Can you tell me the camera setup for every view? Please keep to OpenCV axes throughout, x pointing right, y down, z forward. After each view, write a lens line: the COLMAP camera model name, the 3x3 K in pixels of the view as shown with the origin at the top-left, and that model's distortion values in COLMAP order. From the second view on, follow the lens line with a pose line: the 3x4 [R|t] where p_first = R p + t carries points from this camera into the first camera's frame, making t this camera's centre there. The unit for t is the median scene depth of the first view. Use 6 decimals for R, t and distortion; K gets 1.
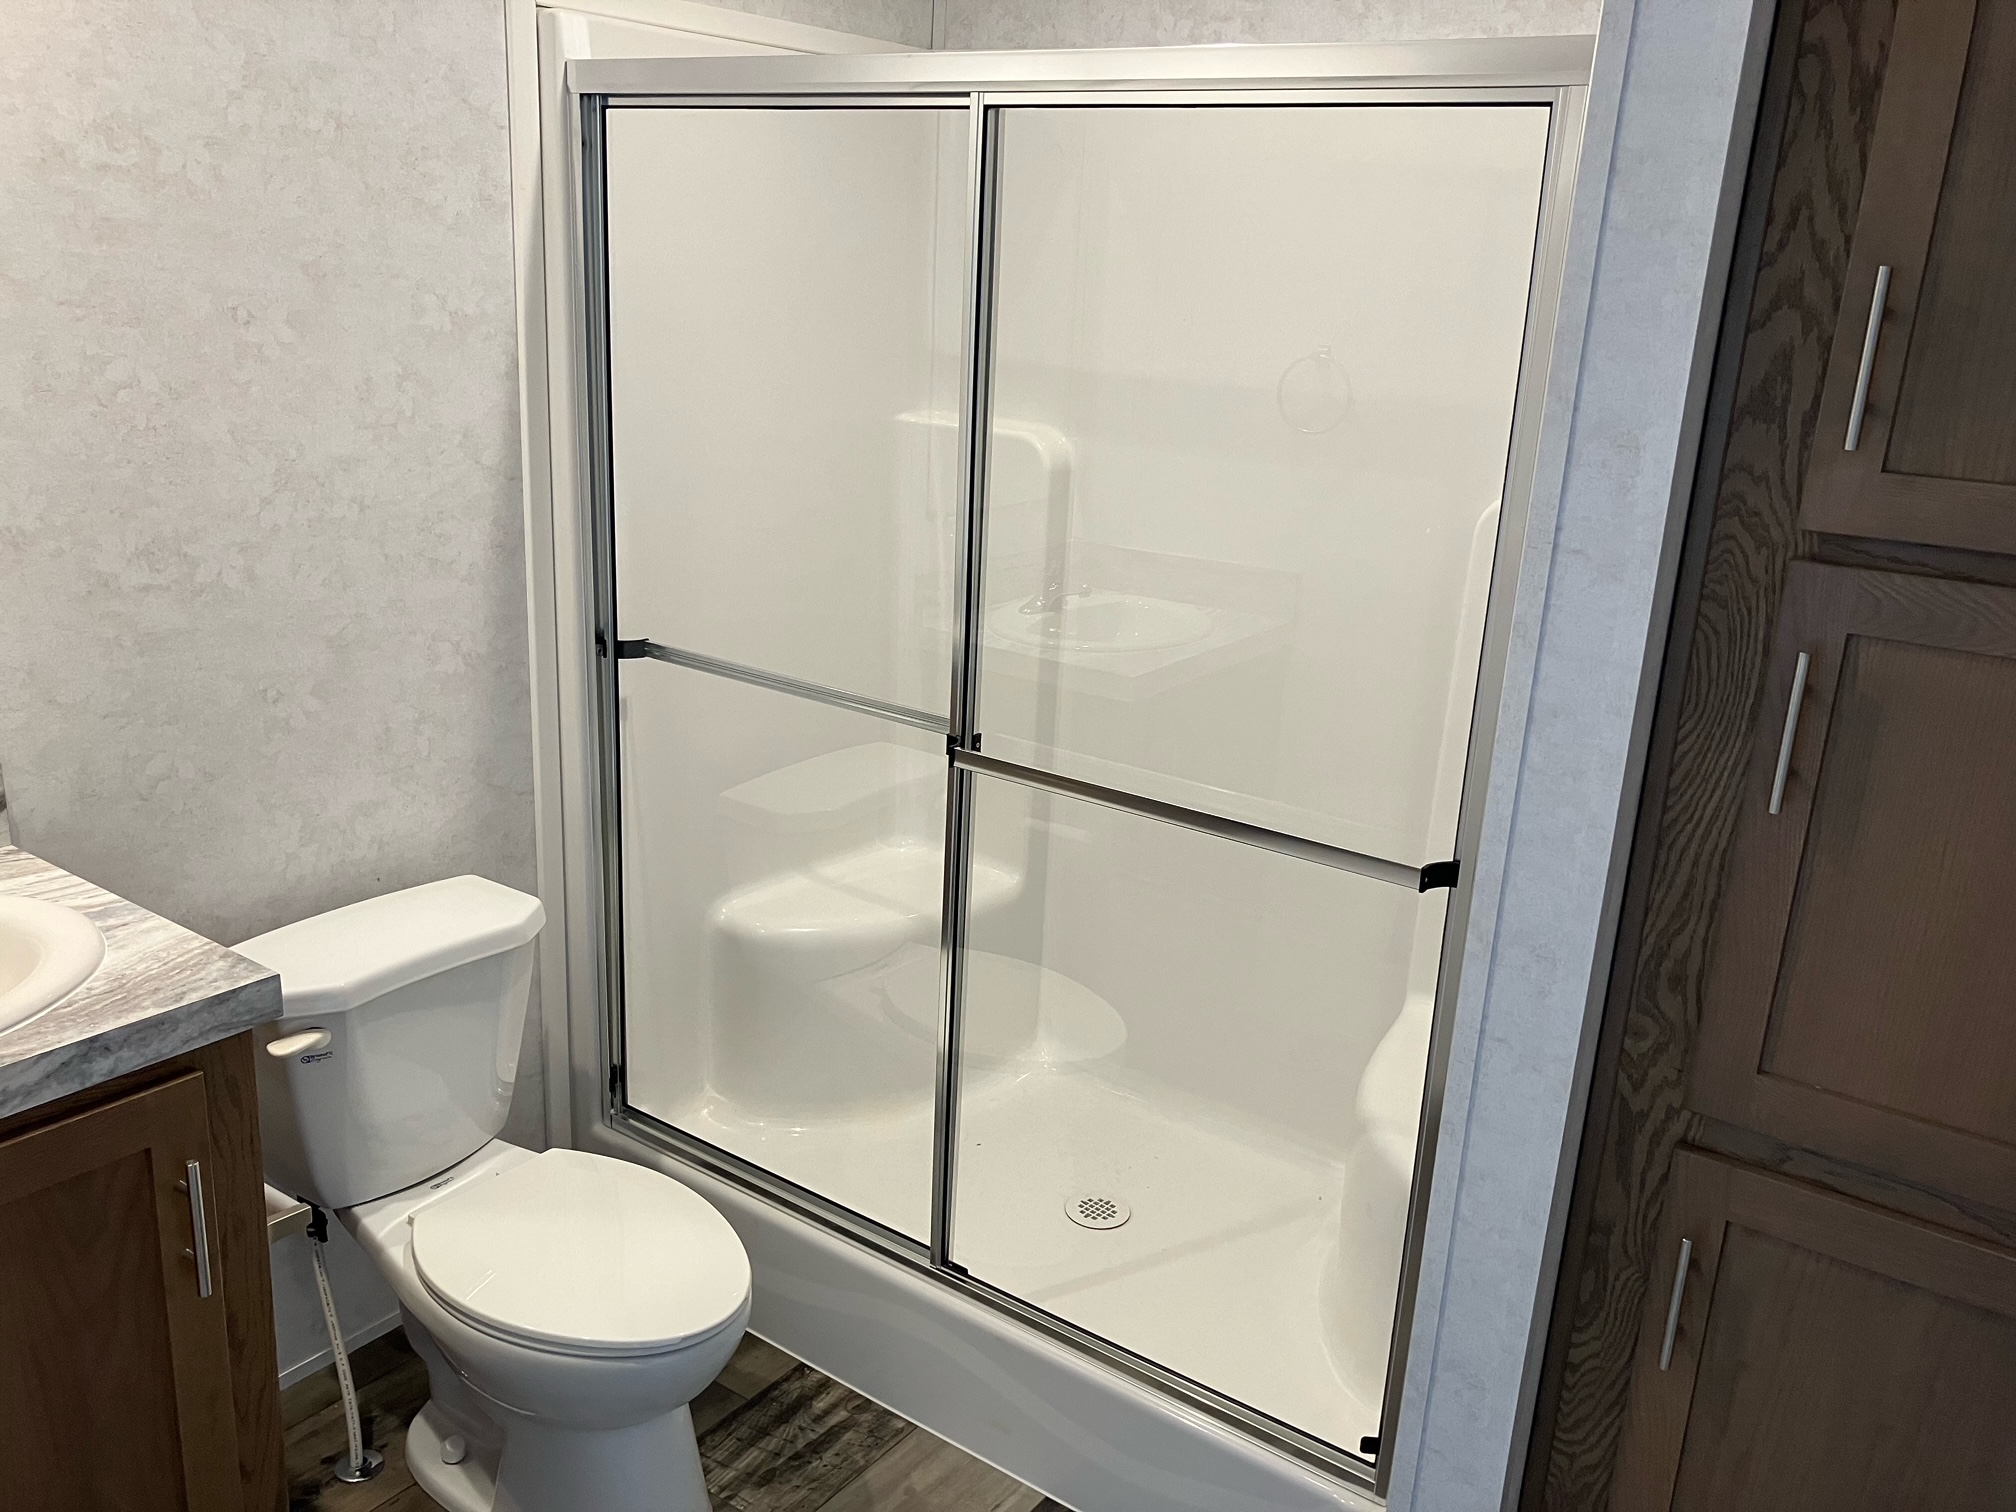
lens RADIAL K [[1666.1, 0, 1008.4], [0, 1666.1, 754.5], [0, 0, 1]] dist [0.029465, -0.041214]
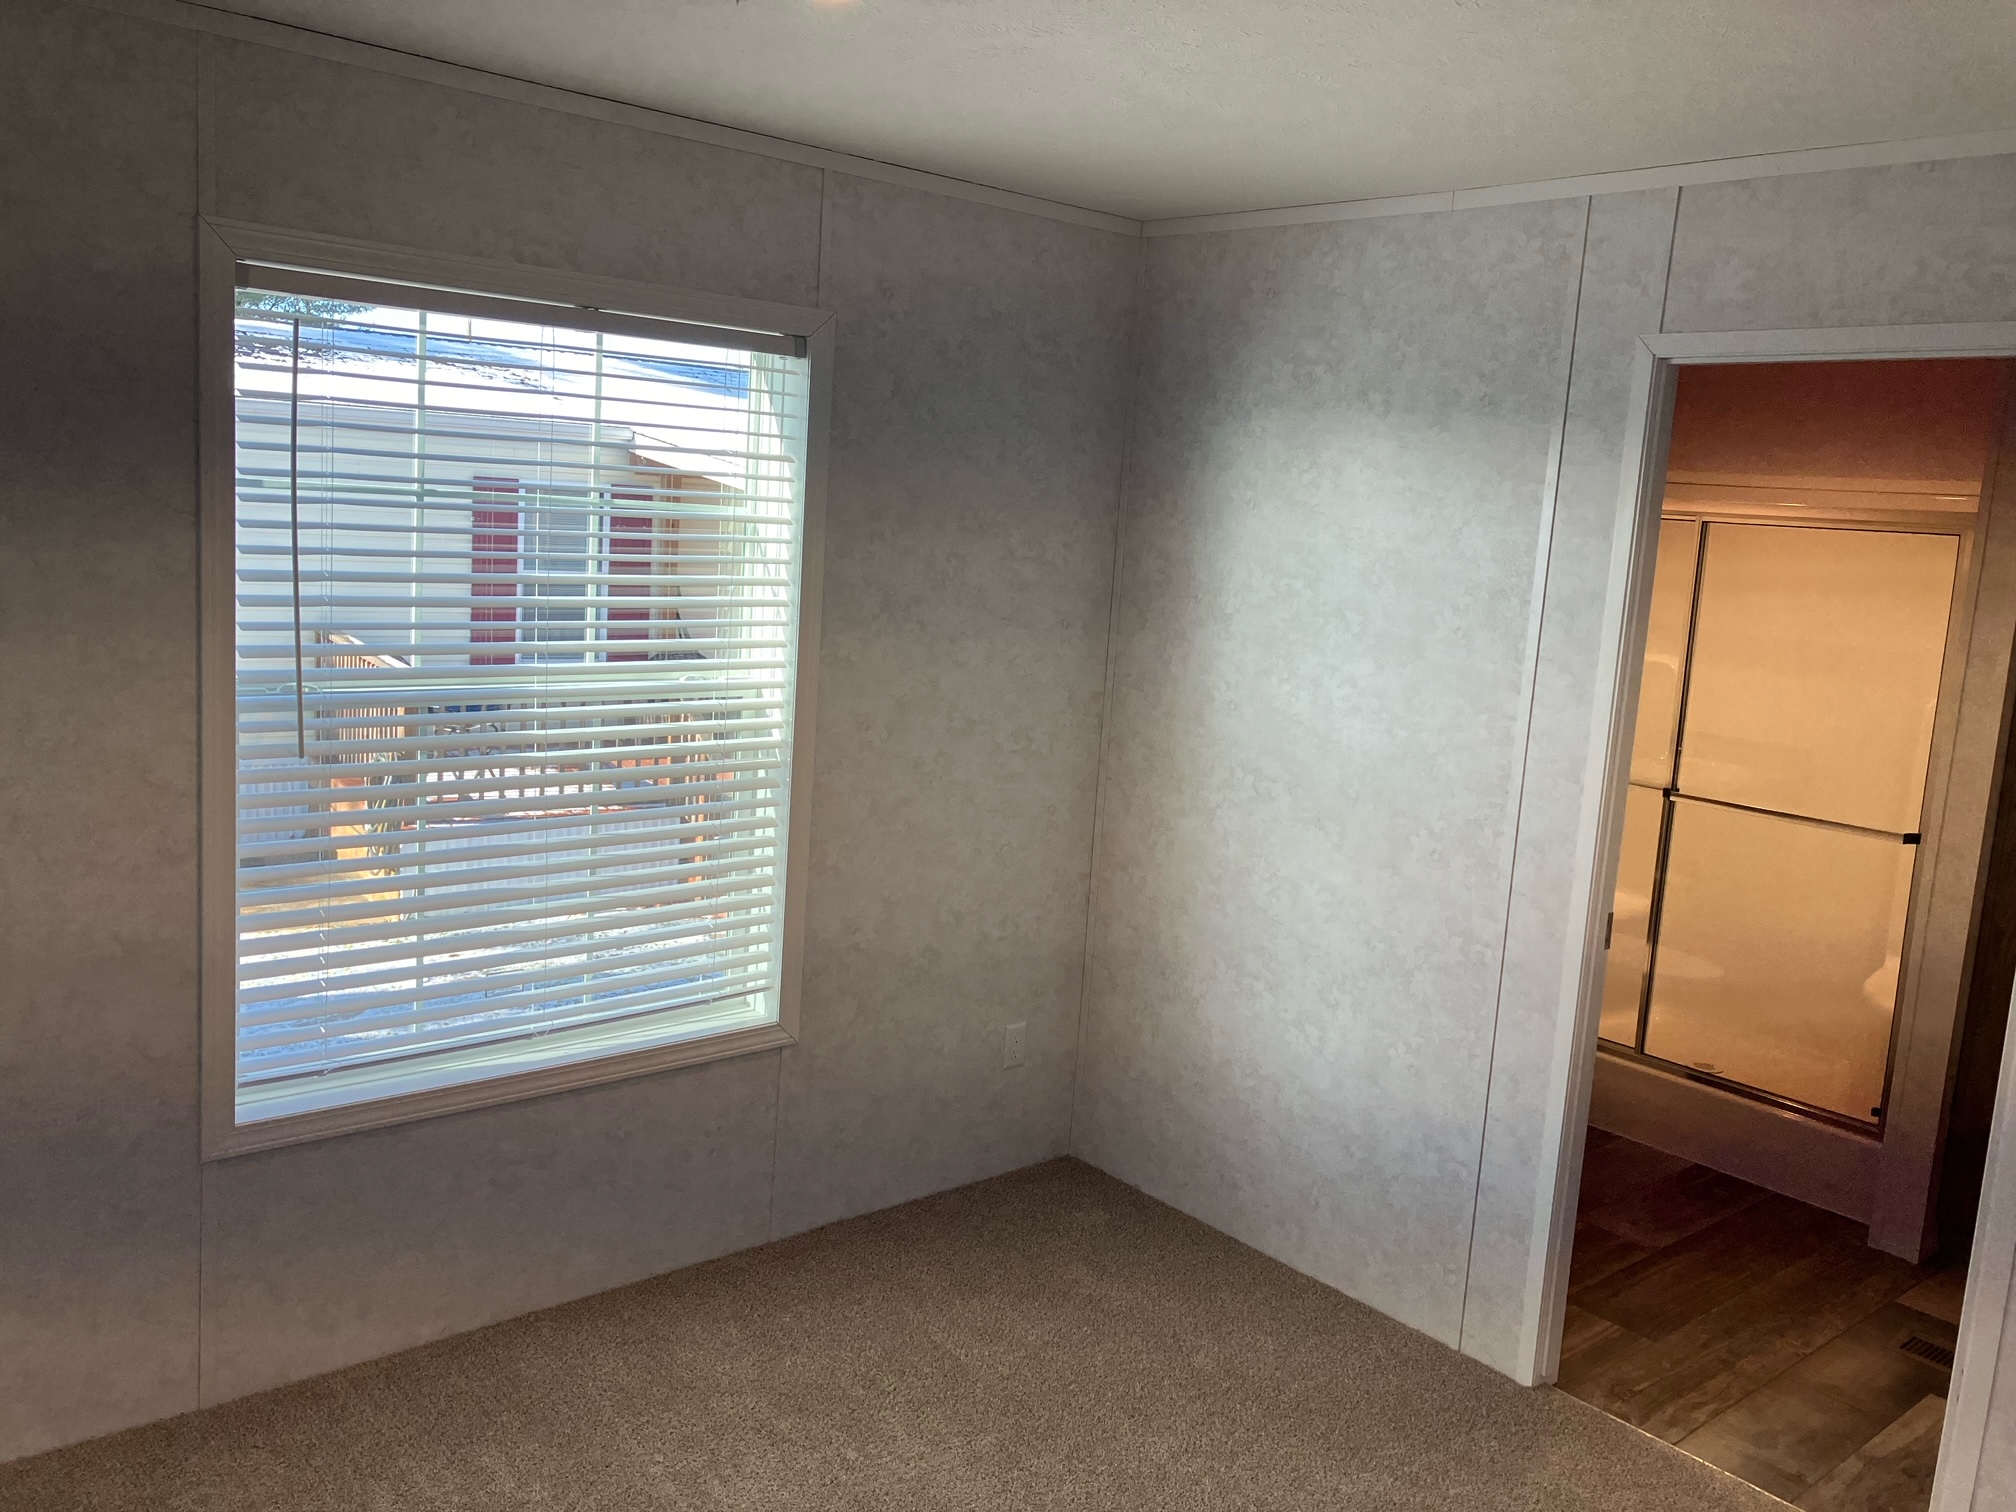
lens RADIAL K [[1666.1, 0, 992.3], [0, 1666.1, 742.1], [0, 0, 1]] dist [0.029465, -0.041214]
pose [[0.971031, 0.045475, -0.234586, -0.442113], [-0.084936, 0.983299, -0.160964, 0.414841], [0.223349, 0.176226, 0.958676, -1.541059]]
